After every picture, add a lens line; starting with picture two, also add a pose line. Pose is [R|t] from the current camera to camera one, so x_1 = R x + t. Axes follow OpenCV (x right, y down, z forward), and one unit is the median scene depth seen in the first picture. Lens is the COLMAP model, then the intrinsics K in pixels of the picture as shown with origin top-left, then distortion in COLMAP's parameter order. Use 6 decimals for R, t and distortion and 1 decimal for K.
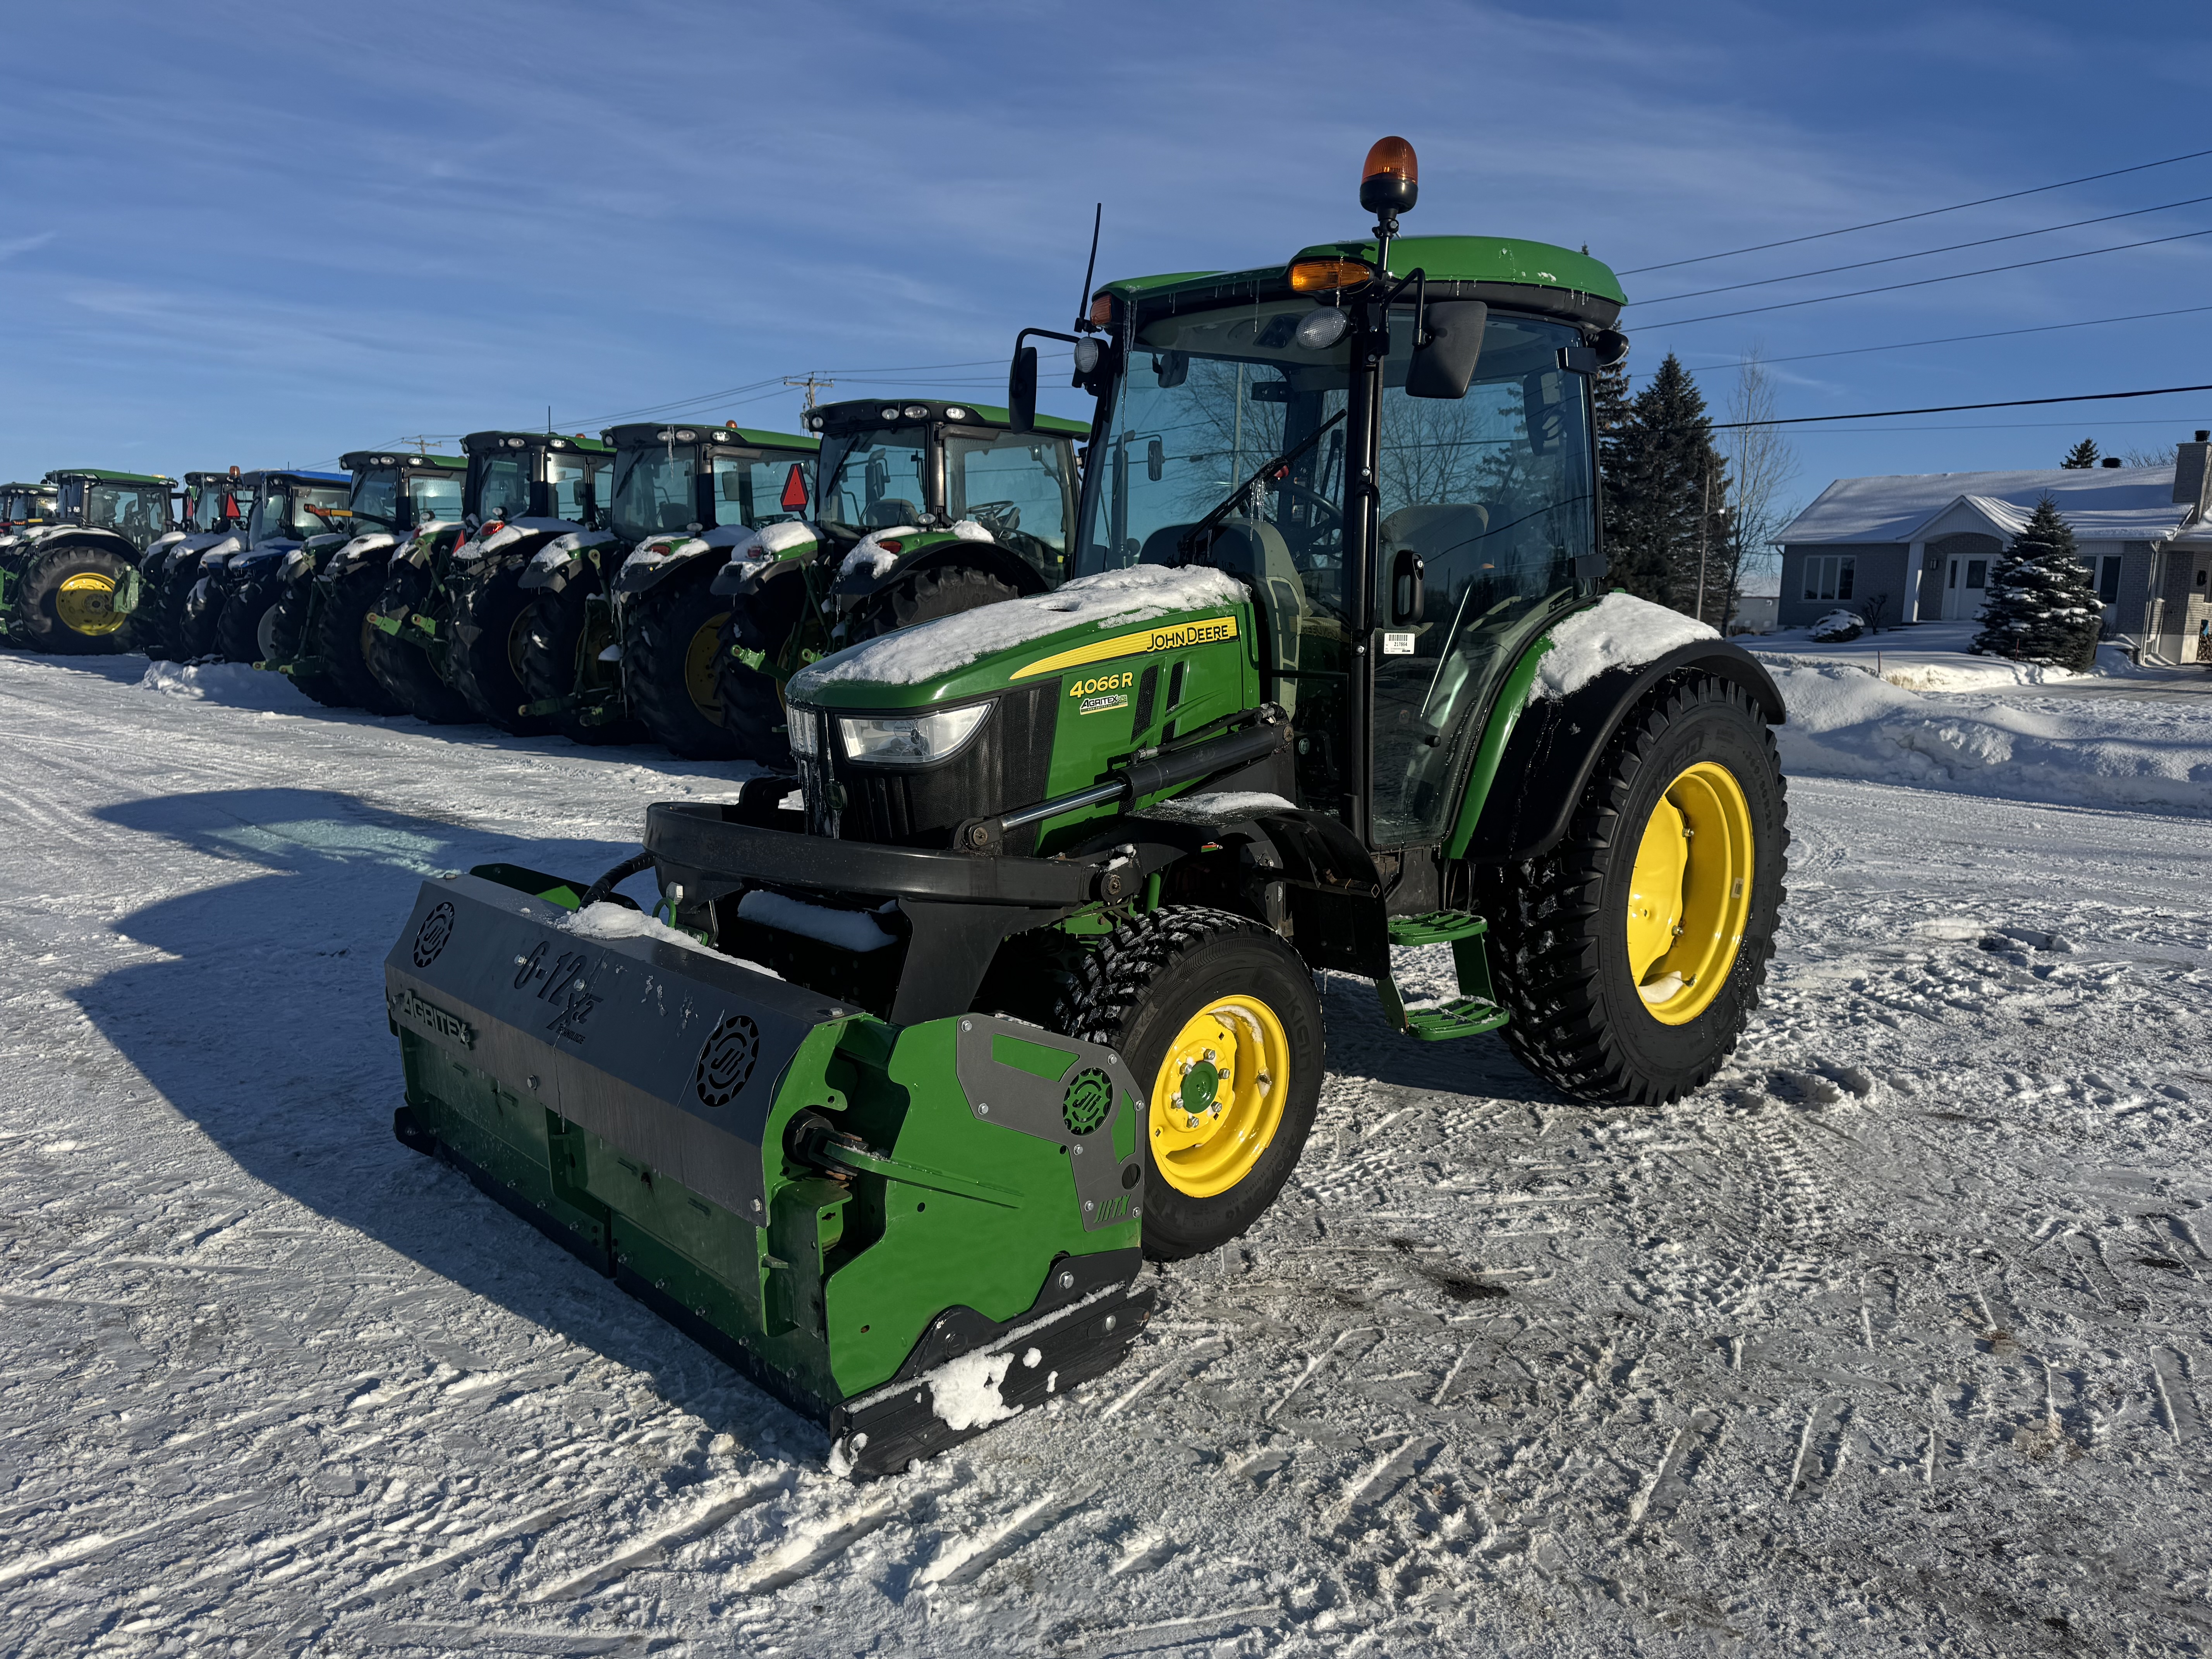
lens RADIAL K [[1516.0, 0, 1104.5], [0, 1516.0, 838.0], [0, 0, 1]] dist [0.152646, -0.283697]
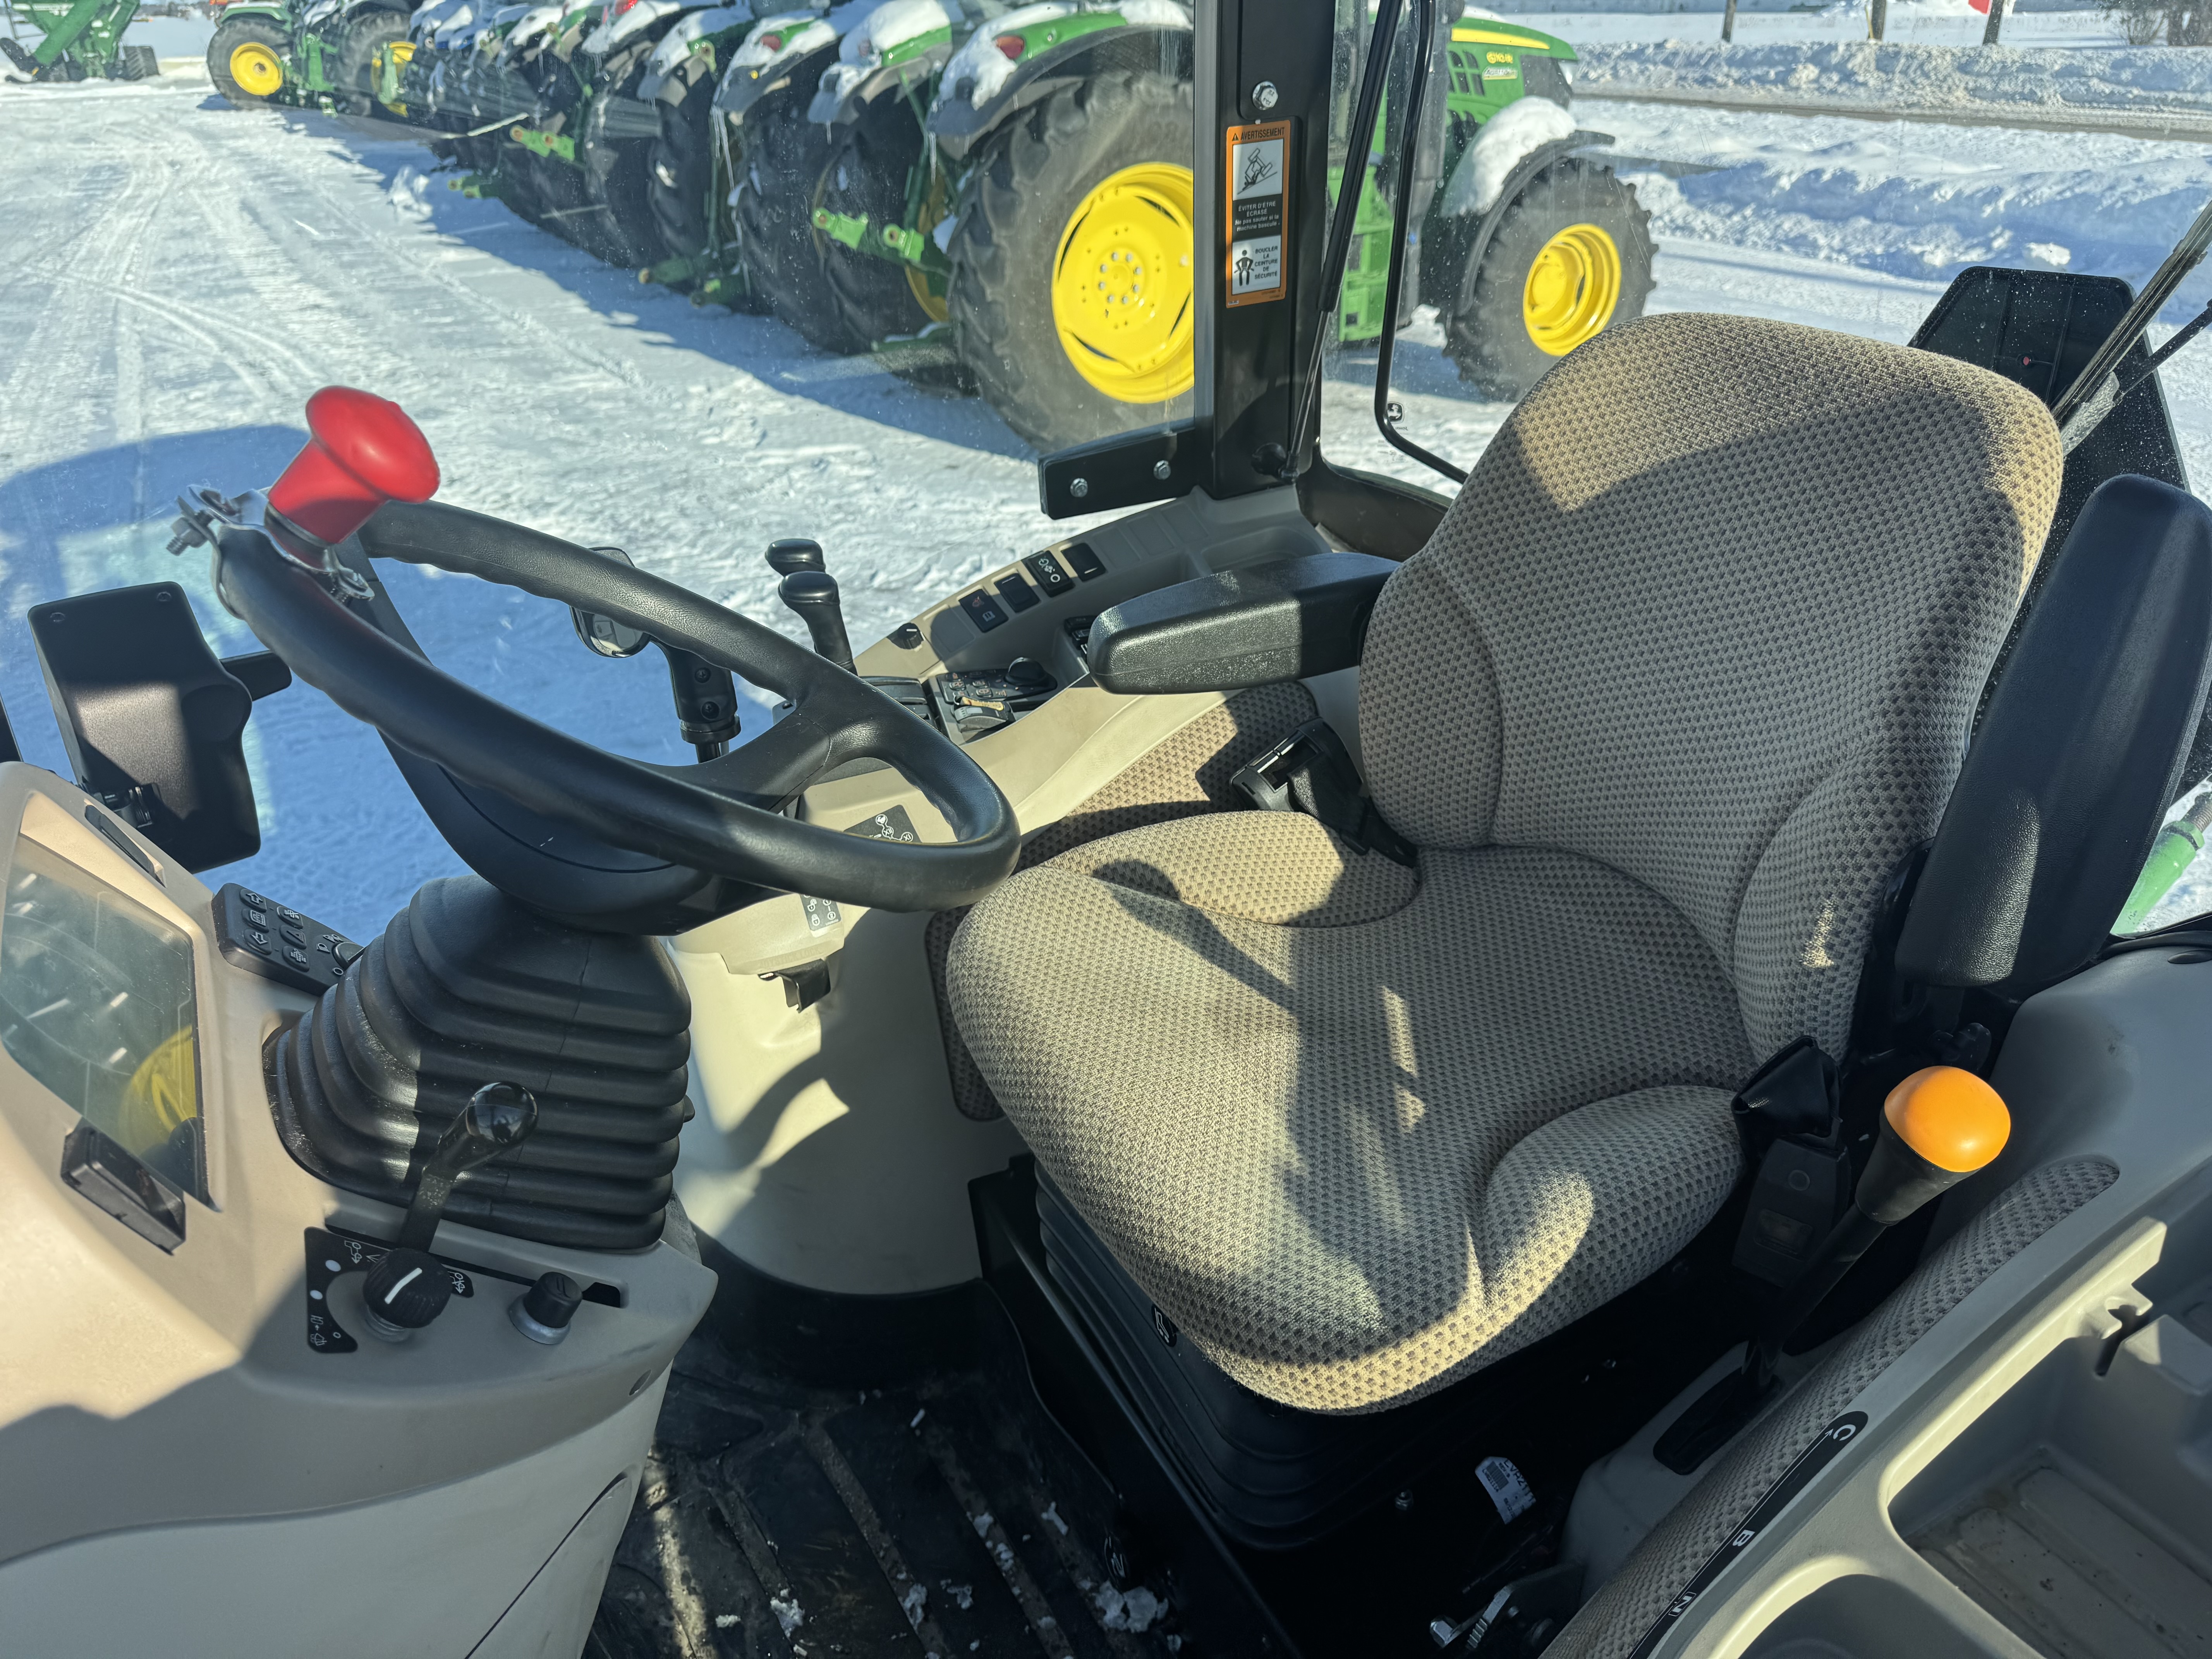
lens RADIAL K [[1527.8, 0, 1106.0], [0, 1527.8, 829.5], [0, 0, 1]] dist [0.020469, -0.030618]
pose [[0.964401, 0.089035, -0.249005, 0.236469], [-0.000877, 0.942689, 0.333672, -0.304073], [0.264443, -0.321576, 0.909208, 1.066605]]
